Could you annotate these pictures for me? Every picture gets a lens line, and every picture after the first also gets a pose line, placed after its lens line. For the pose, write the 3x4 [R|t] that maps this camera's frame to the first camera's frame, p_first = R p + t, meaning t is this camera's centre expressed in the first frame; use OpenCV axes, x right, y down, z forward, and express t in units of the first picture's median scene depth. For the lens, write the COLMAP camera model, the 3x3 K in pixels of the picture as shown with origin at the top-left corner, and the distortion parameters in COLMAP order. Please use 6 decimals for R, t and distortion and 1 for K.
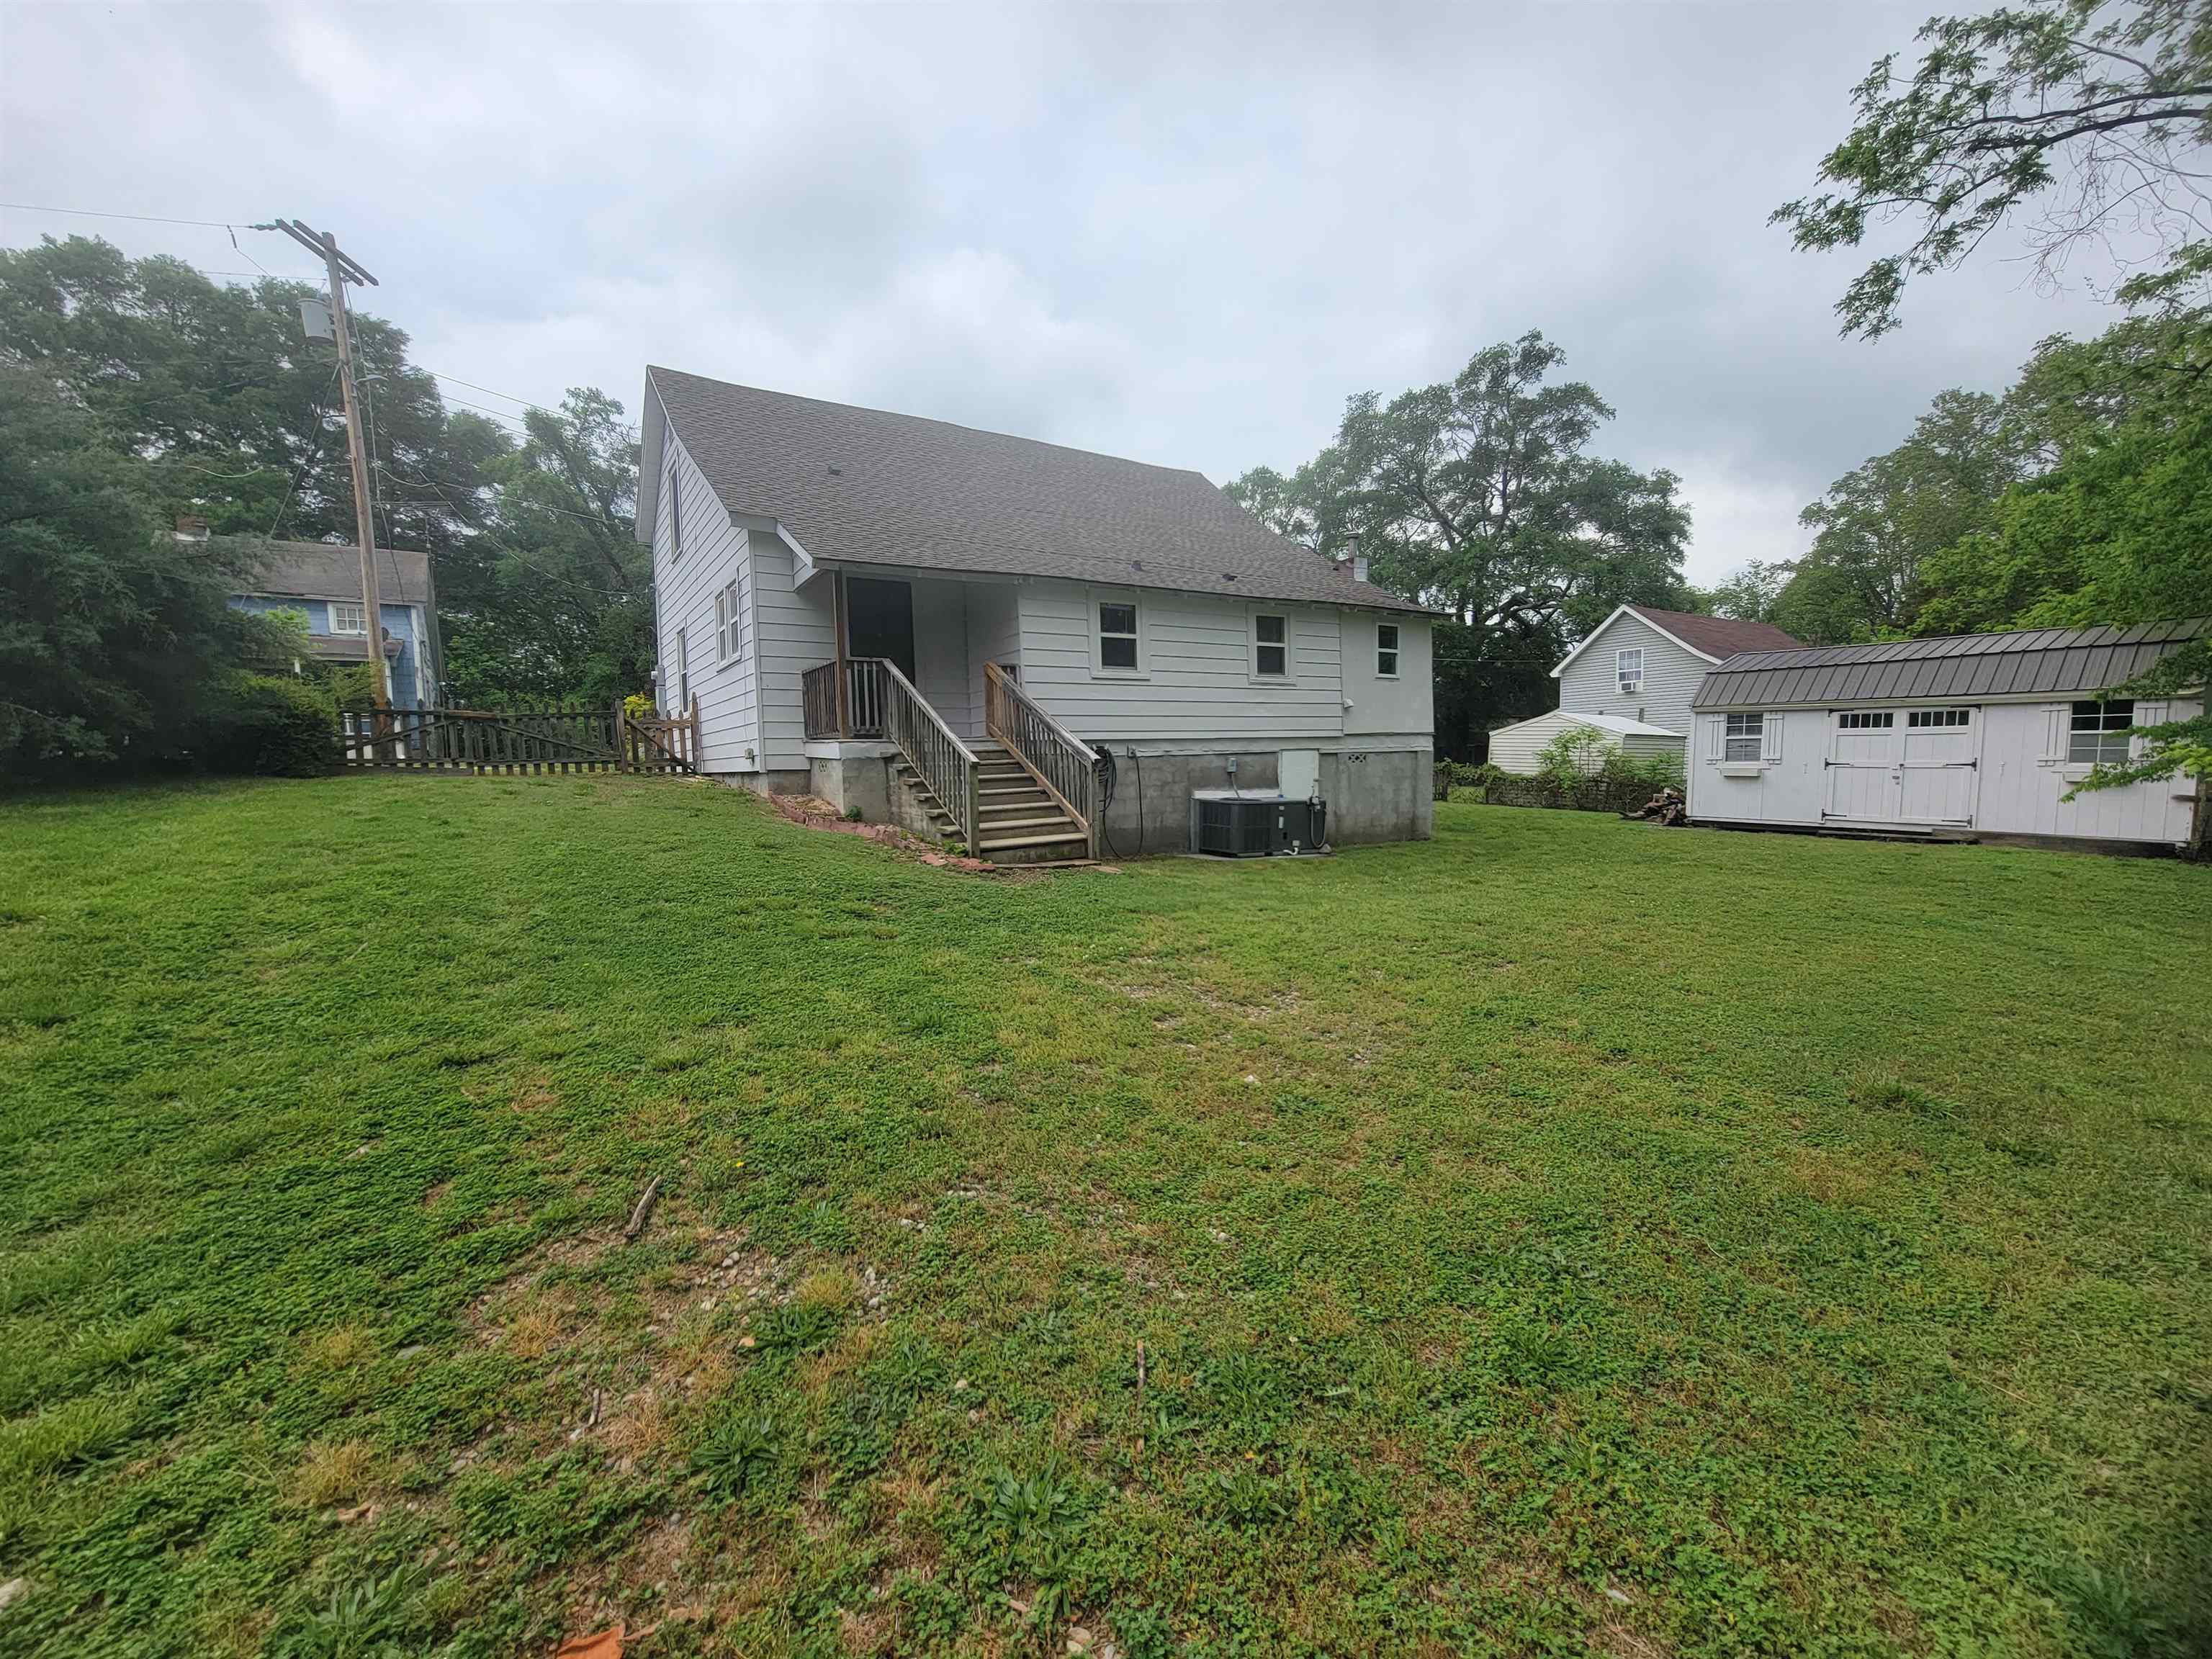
lens RADIAL K [[880.6, 0, 1106.1], [0, 880.6, 825.9], [0, 0, 1]] dist [-0.001739, 0.001069]
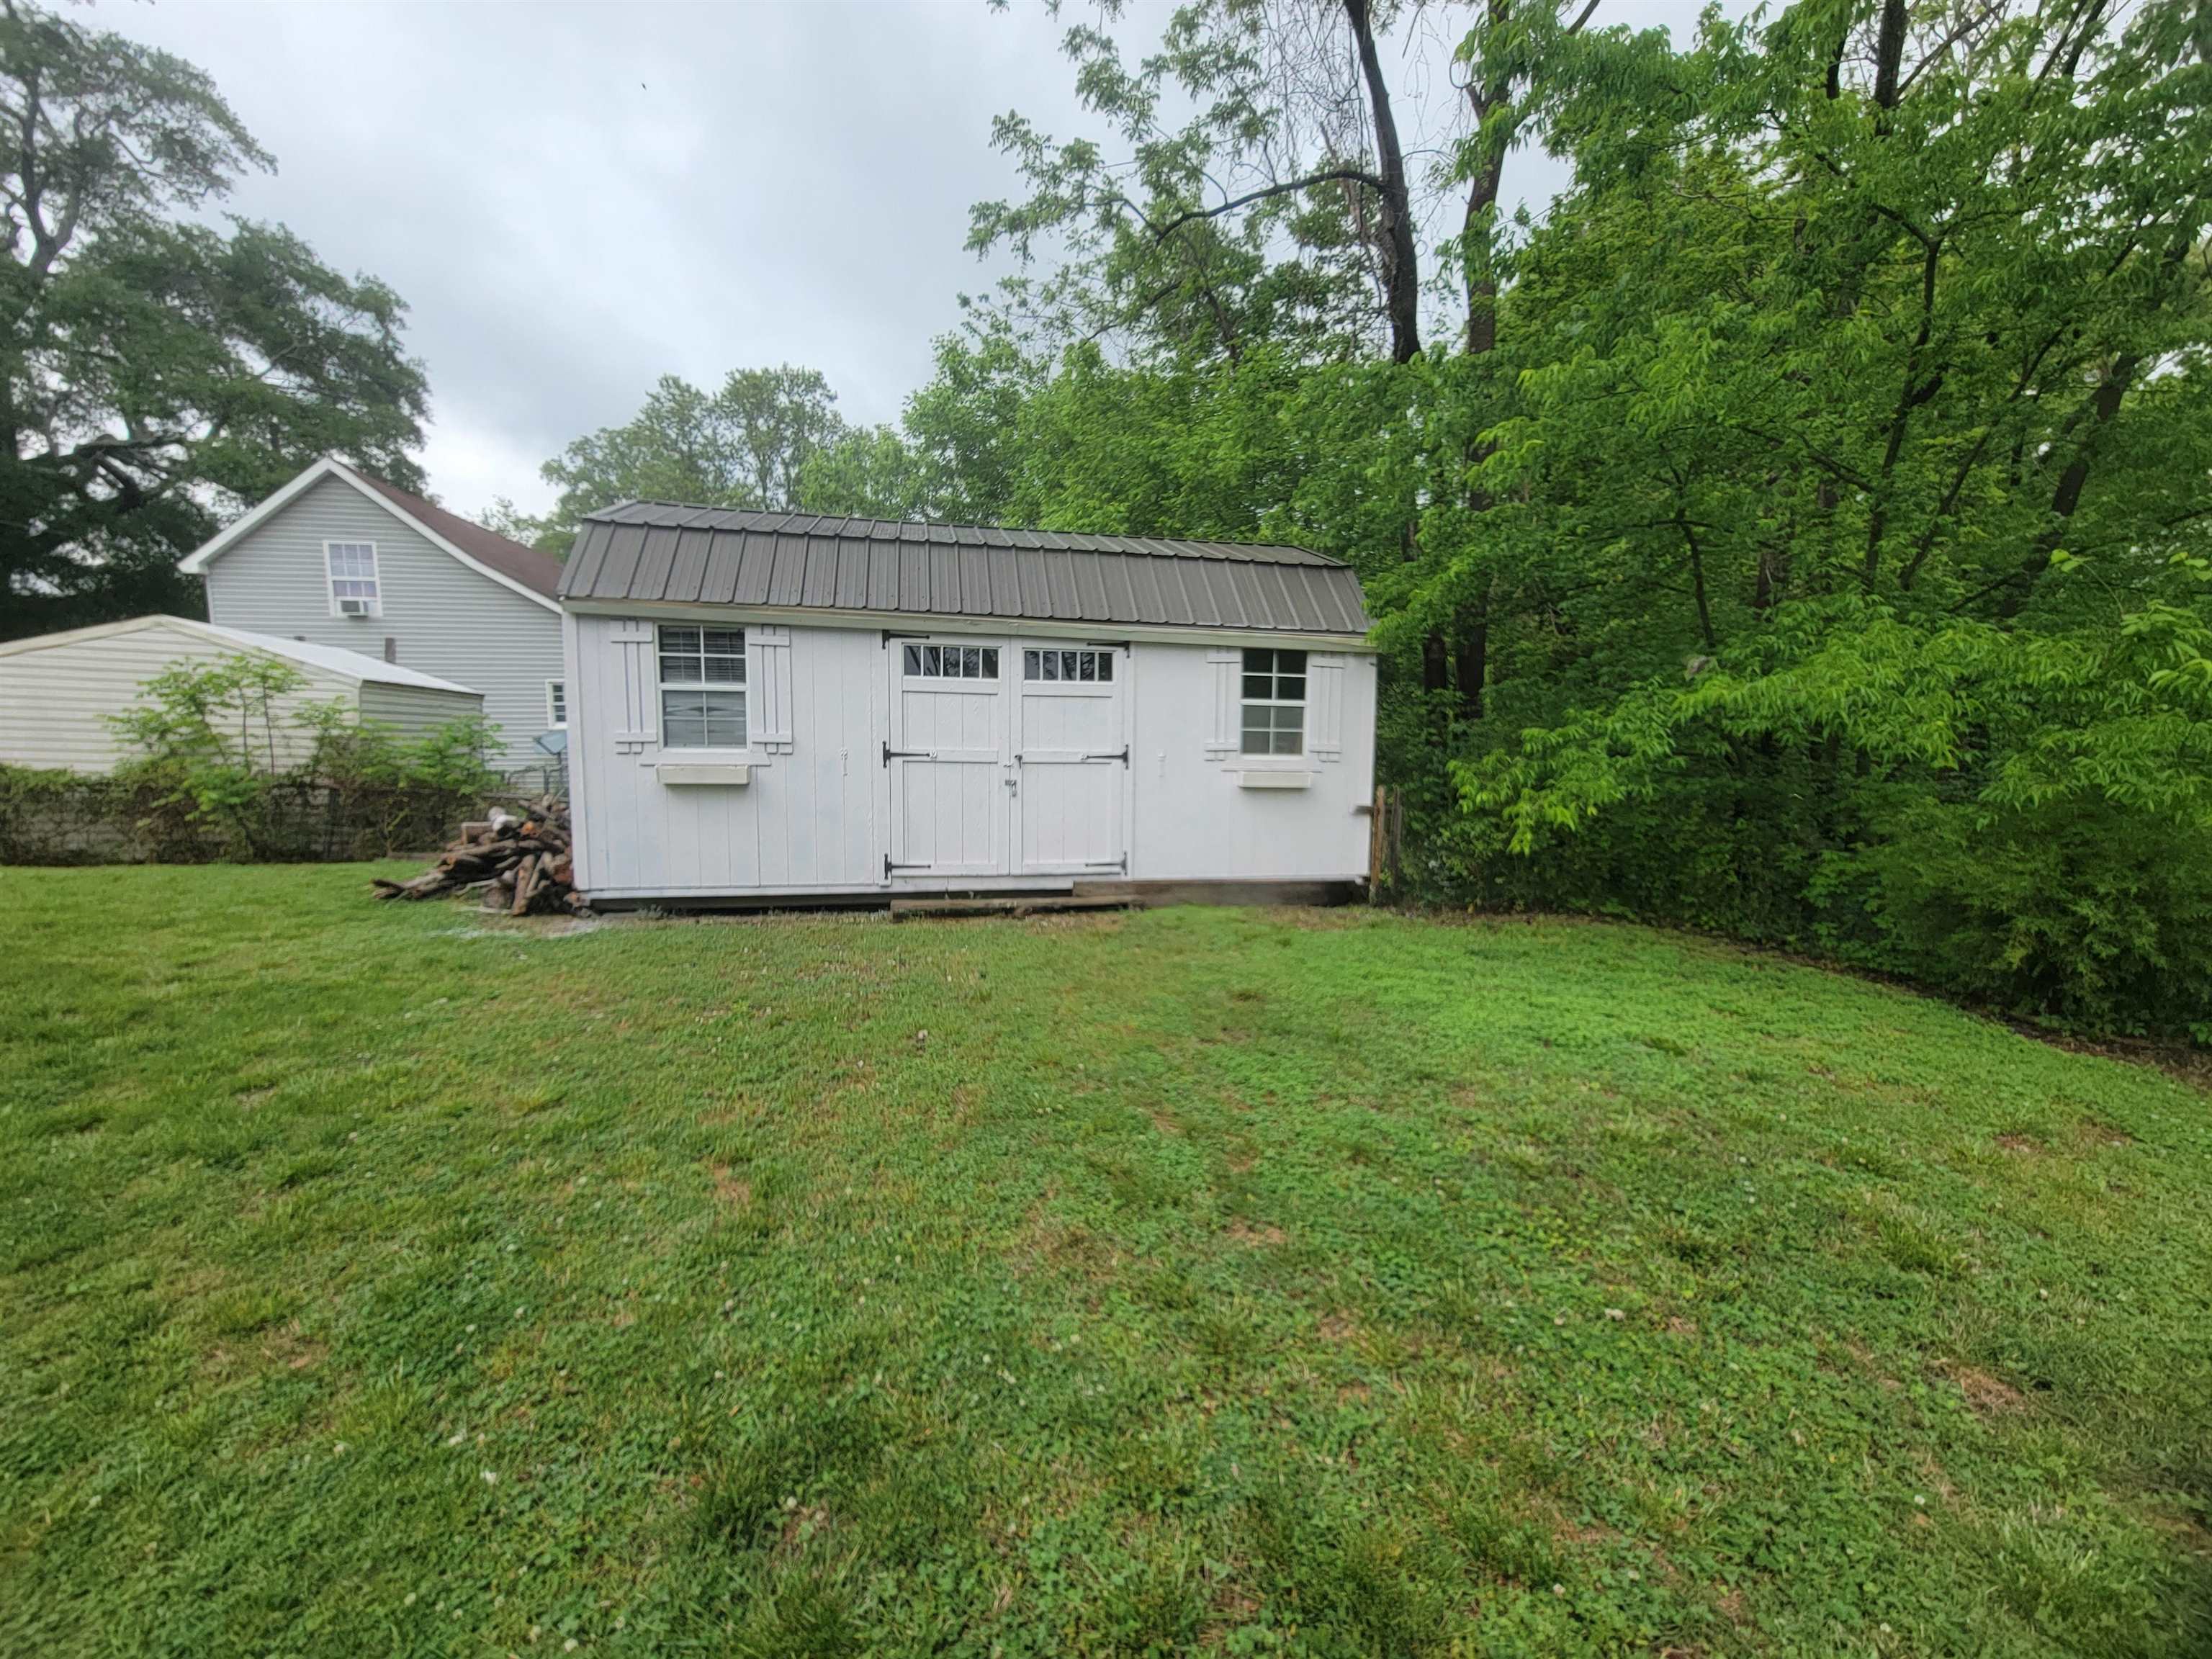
lens RADIAL K [[880.6, 0, 1107.1], [0, 880.6, 828.4], [0, 0, 1]] dist [-0.001739, 0.001069]
pose [[0.329843, -0.089811, 0.939754, 0.374974], [0.058217, 0.995505, 0.074706, -0.051964], [-0.942239, 0.030069, 0.333588, 0.647638]]
